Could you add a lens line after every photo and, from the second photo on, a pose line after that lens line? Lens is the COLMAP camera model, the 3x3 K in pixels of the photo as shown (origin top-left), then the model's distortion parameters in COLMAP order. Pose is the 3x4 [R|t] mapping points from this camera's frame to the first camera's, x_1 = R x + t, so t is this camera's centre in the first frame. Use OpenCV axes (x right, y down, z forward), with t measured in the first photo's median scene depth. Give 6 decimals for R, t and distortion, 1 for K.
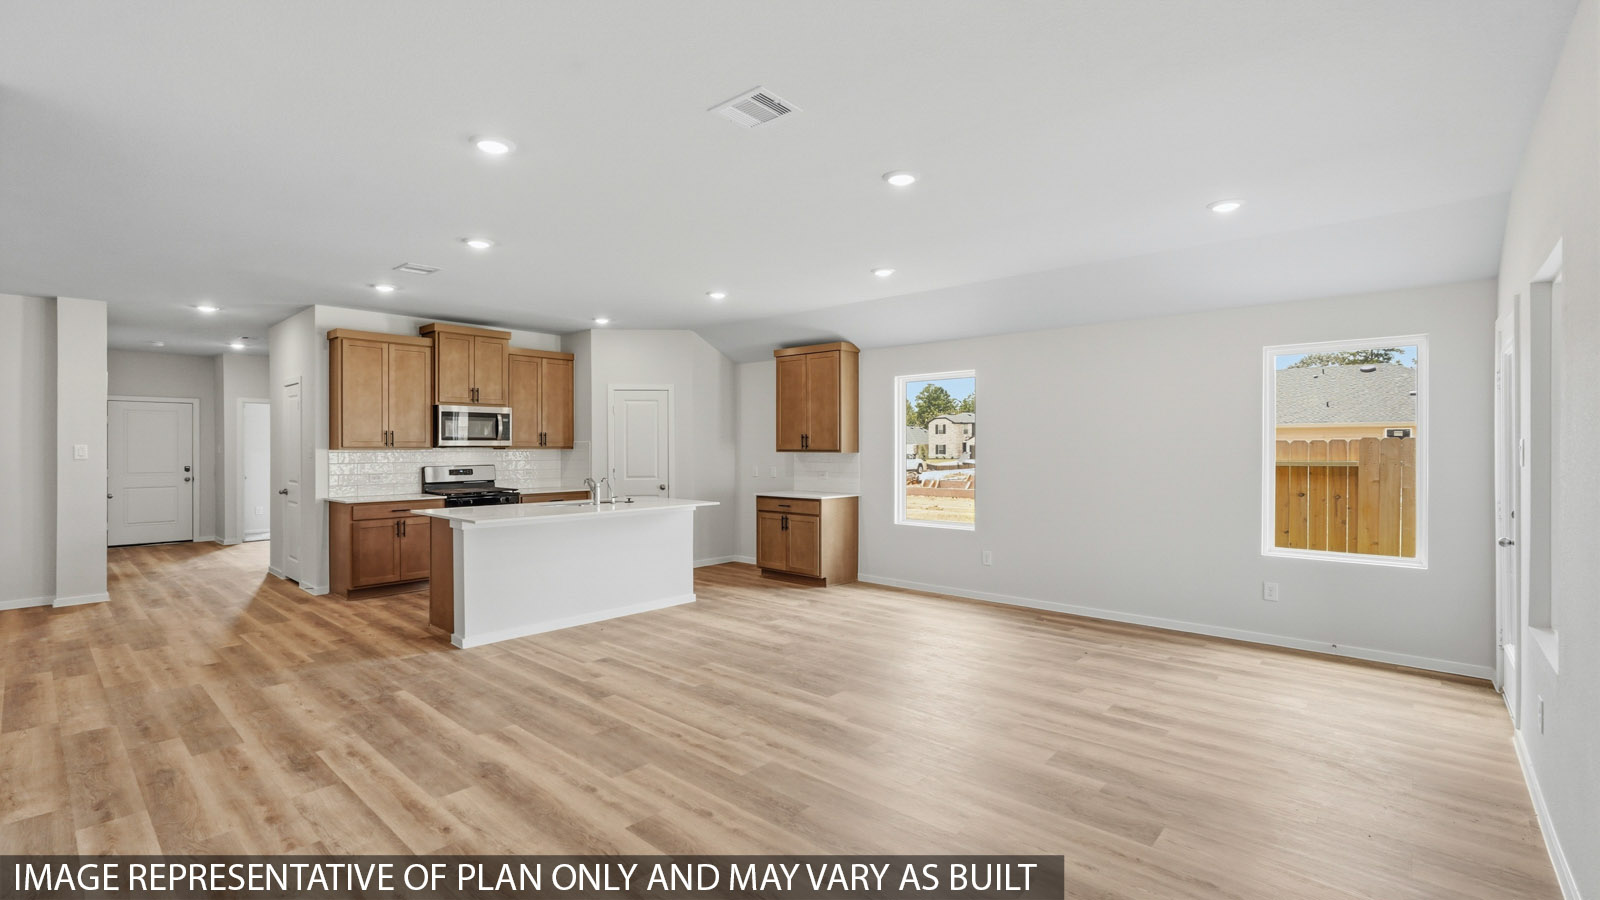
lens RADIAL K [[698.4, 0, 795.2], [0, 698.4, 449.2], [0, 0, 1]] dist [-0.010174, 0.006270]
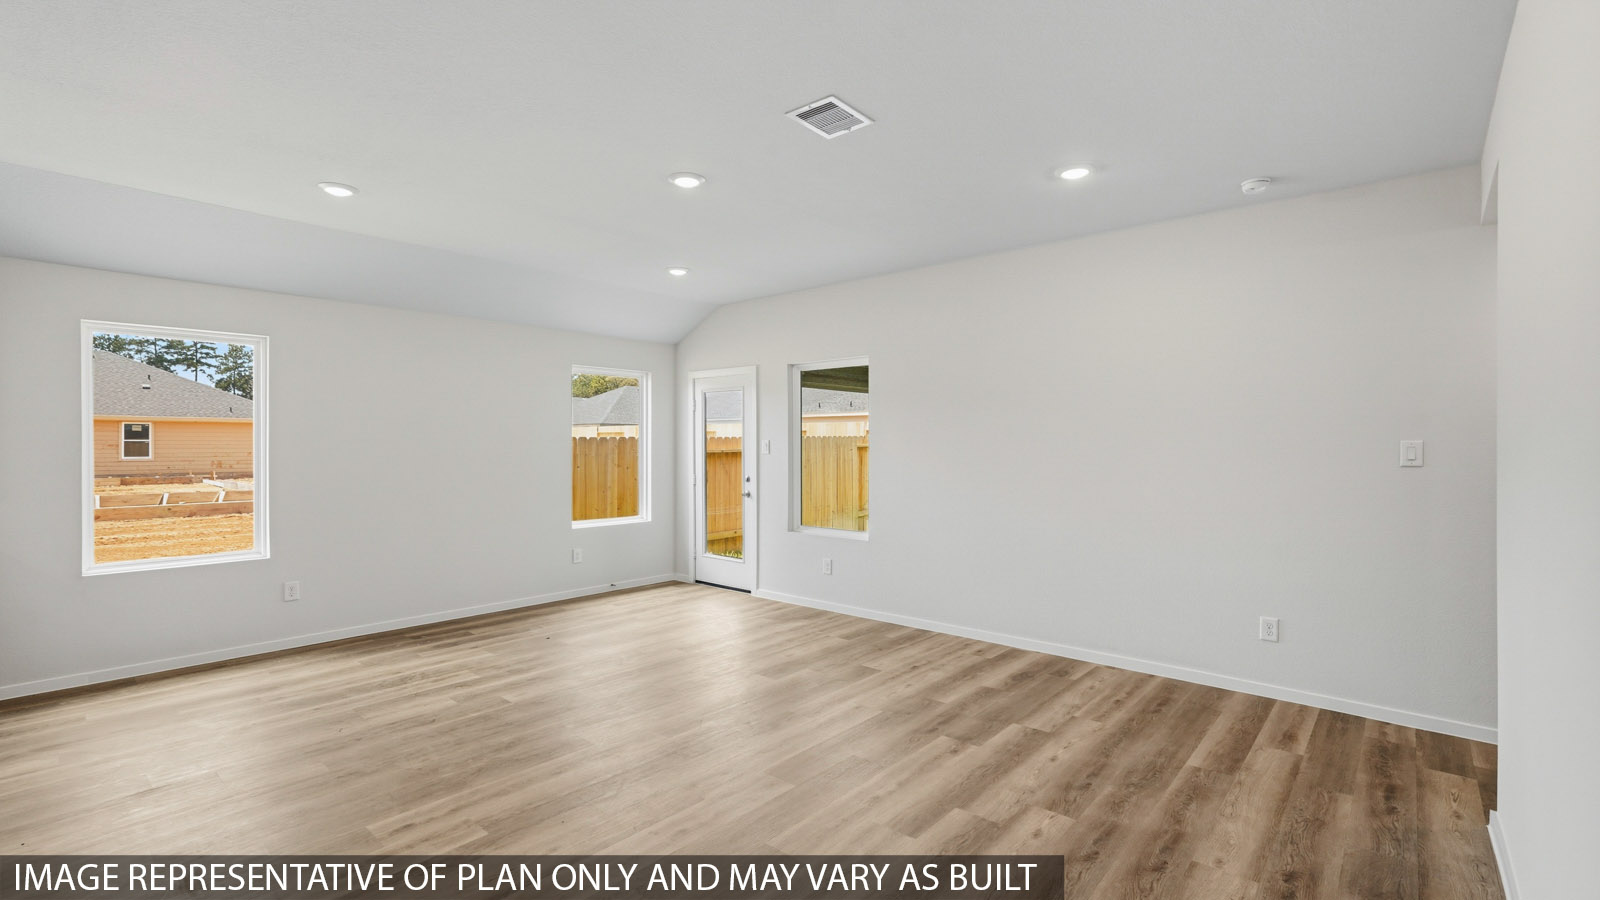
lens RADIAL K [[698.4, 0, 795.2], [0, 698.4, 449.2], [0, 0, 1]] dist [-0.010174, 0.006270]
pose [[-0.007894, -0.004432, 0.999959, -0.433951], [0.000932, 0.999990, 0.004439, 0.000416], [-0.999968, 0.000967, -0.007890, 0.423279]]
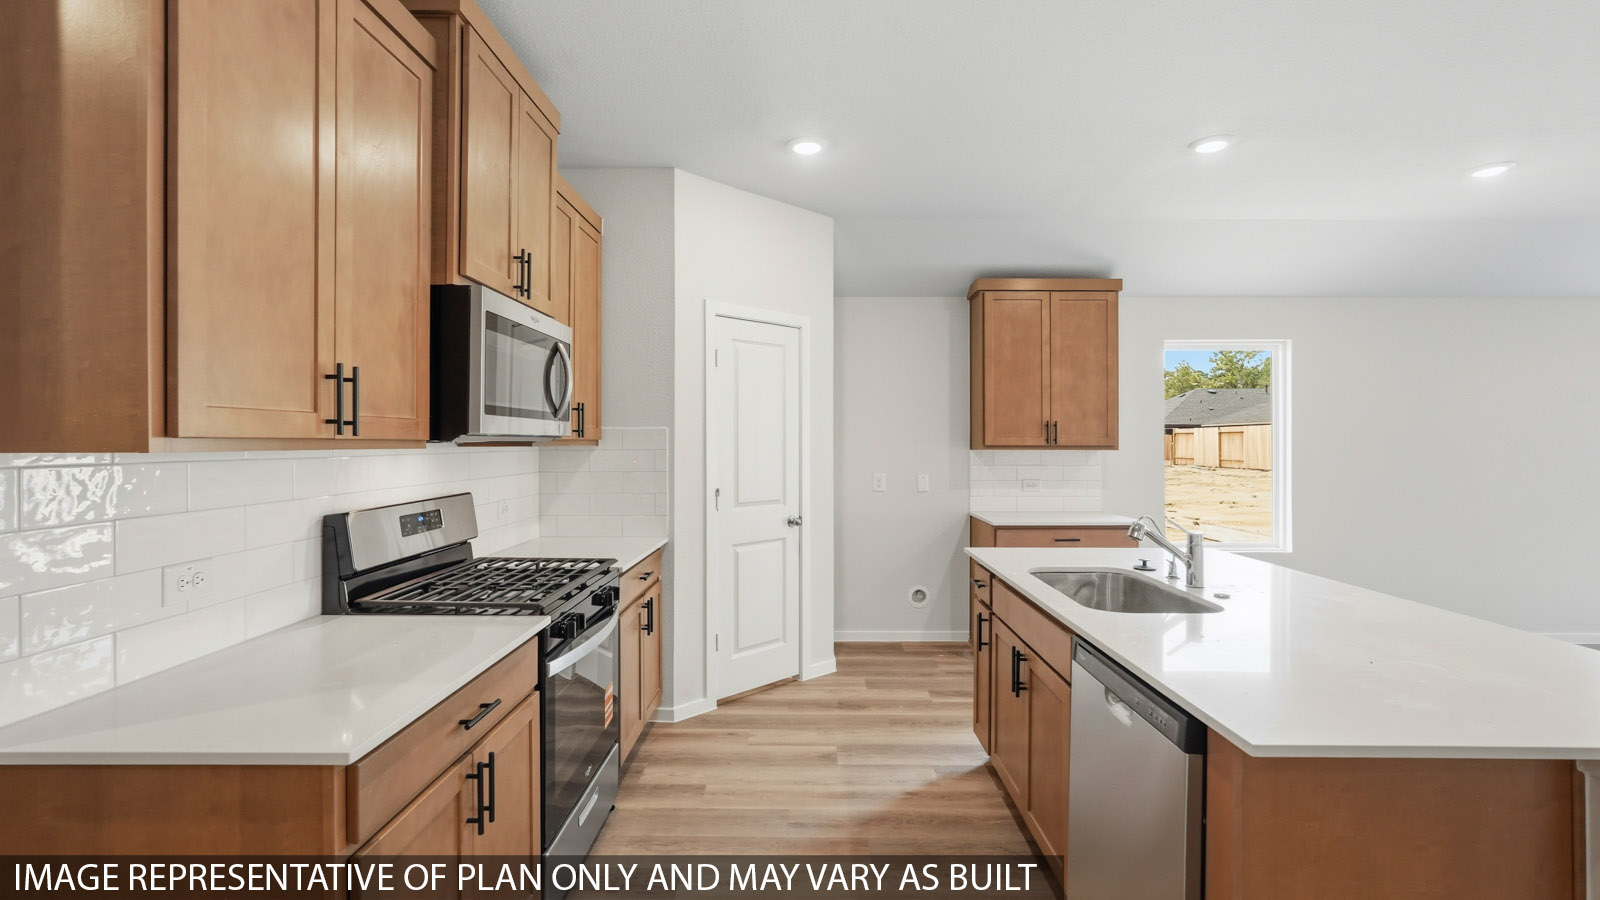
lens RADIAL K [[720.3, 0, 801.7], [0, 720.3, 440.3], [0, 0, 1]] dist [-0.002893, -0.000030]
pose [[0.751124, 0.001995, 0.660158, -0.604063], [0.000482, 0.999994, -0.003570, -0.001771], [-0.660160, 0.002999, 0.751119, 0.704987]]
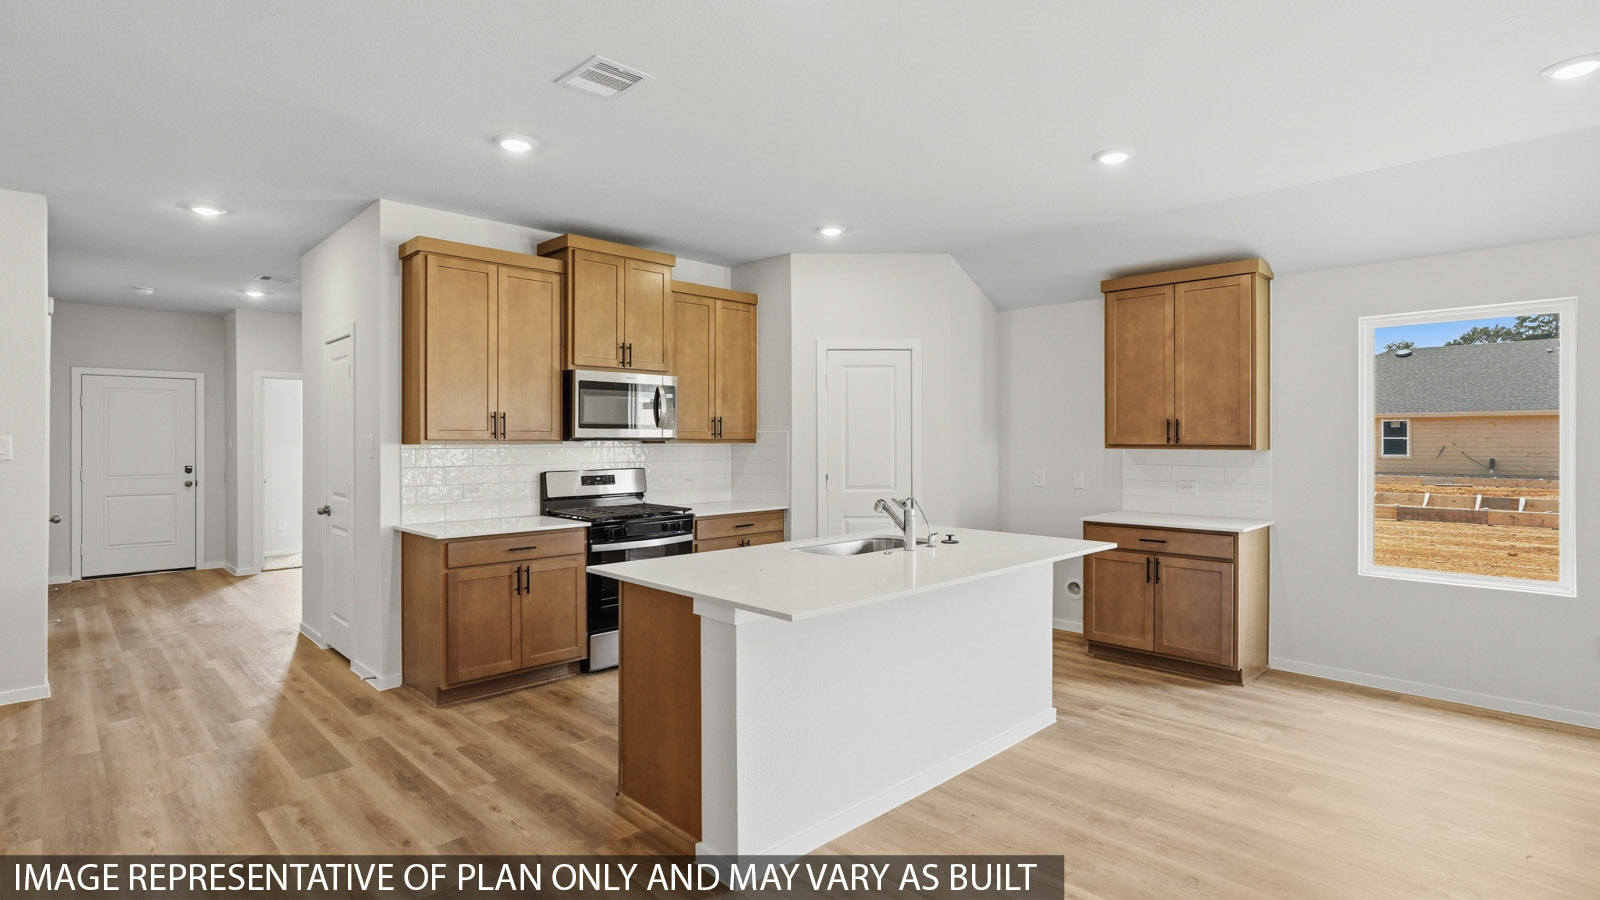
lens RADIAL K [[775.9, 0, 802.0], [0, 775.9, 442.7], [0, 0, 1]] dist [-0.003143, 0.000355]
pose [[0.998137, 0.001080, -0.060998, -0.274719], [-0.000971, 0.999998, 0.001826, -0.002062], [0.061000, -0.001764, 0.998136, 0.343485]]
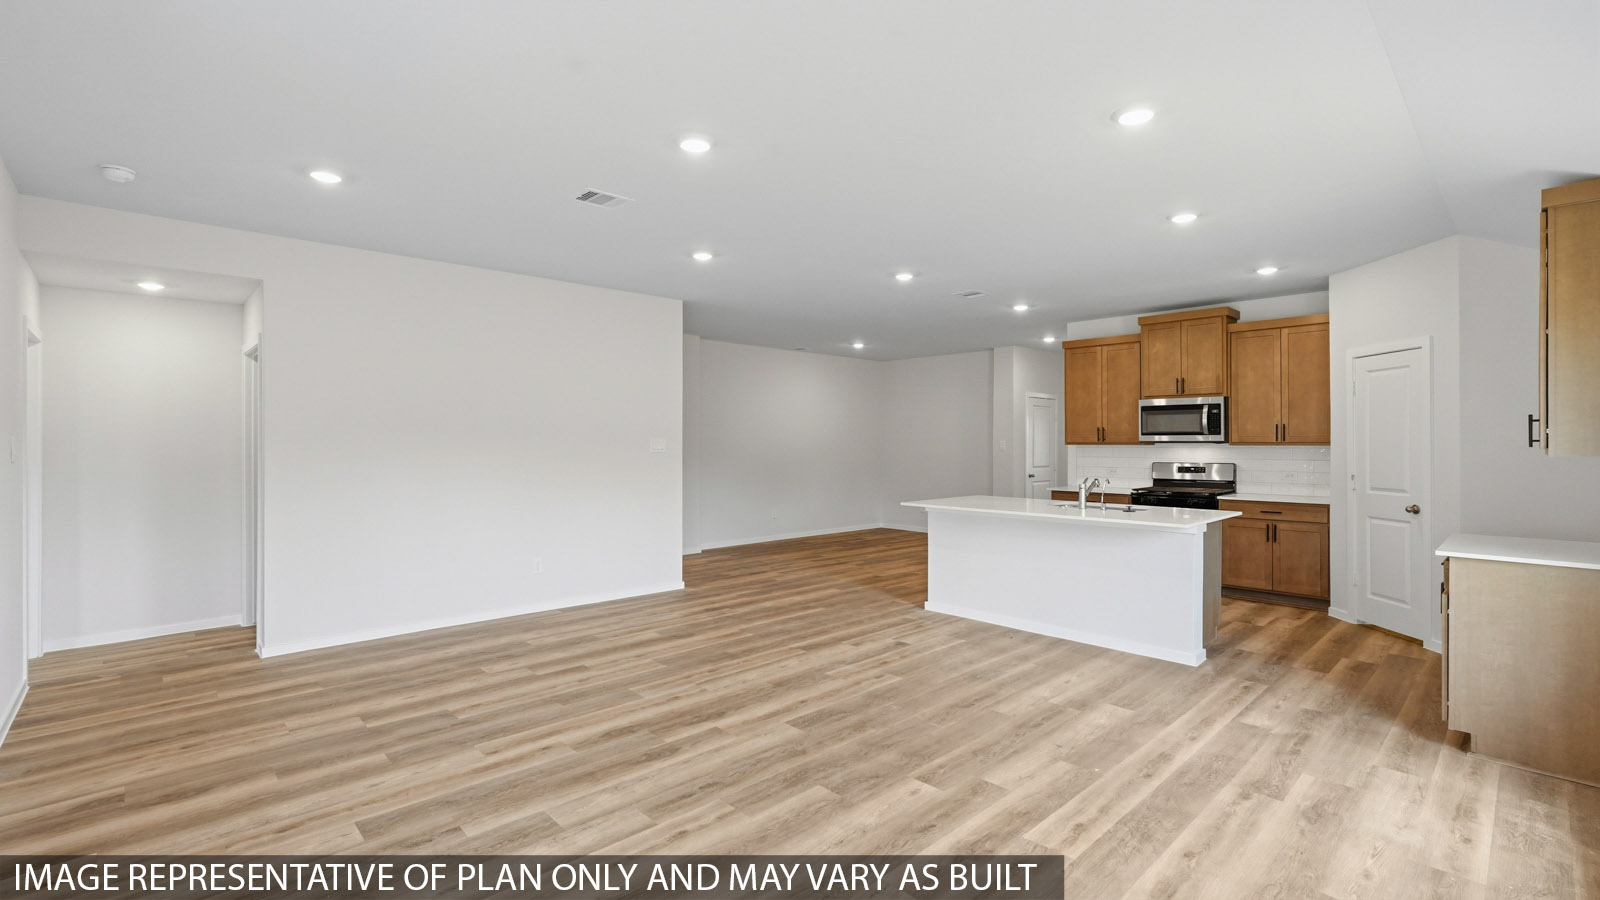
lens RADIAL K [[711.5, 0, 807.5], [0, 711.5, 443.0], [0, 0, 1]] dist [-0.003917, -0.000028]
pose [[-0.071107, 0.000906, -0.997468, 0.526502], [-0.003445, 0.999993, 0.001154, -0.002050], [0.997463, 0.003518, -0.071104, 0.603509]]
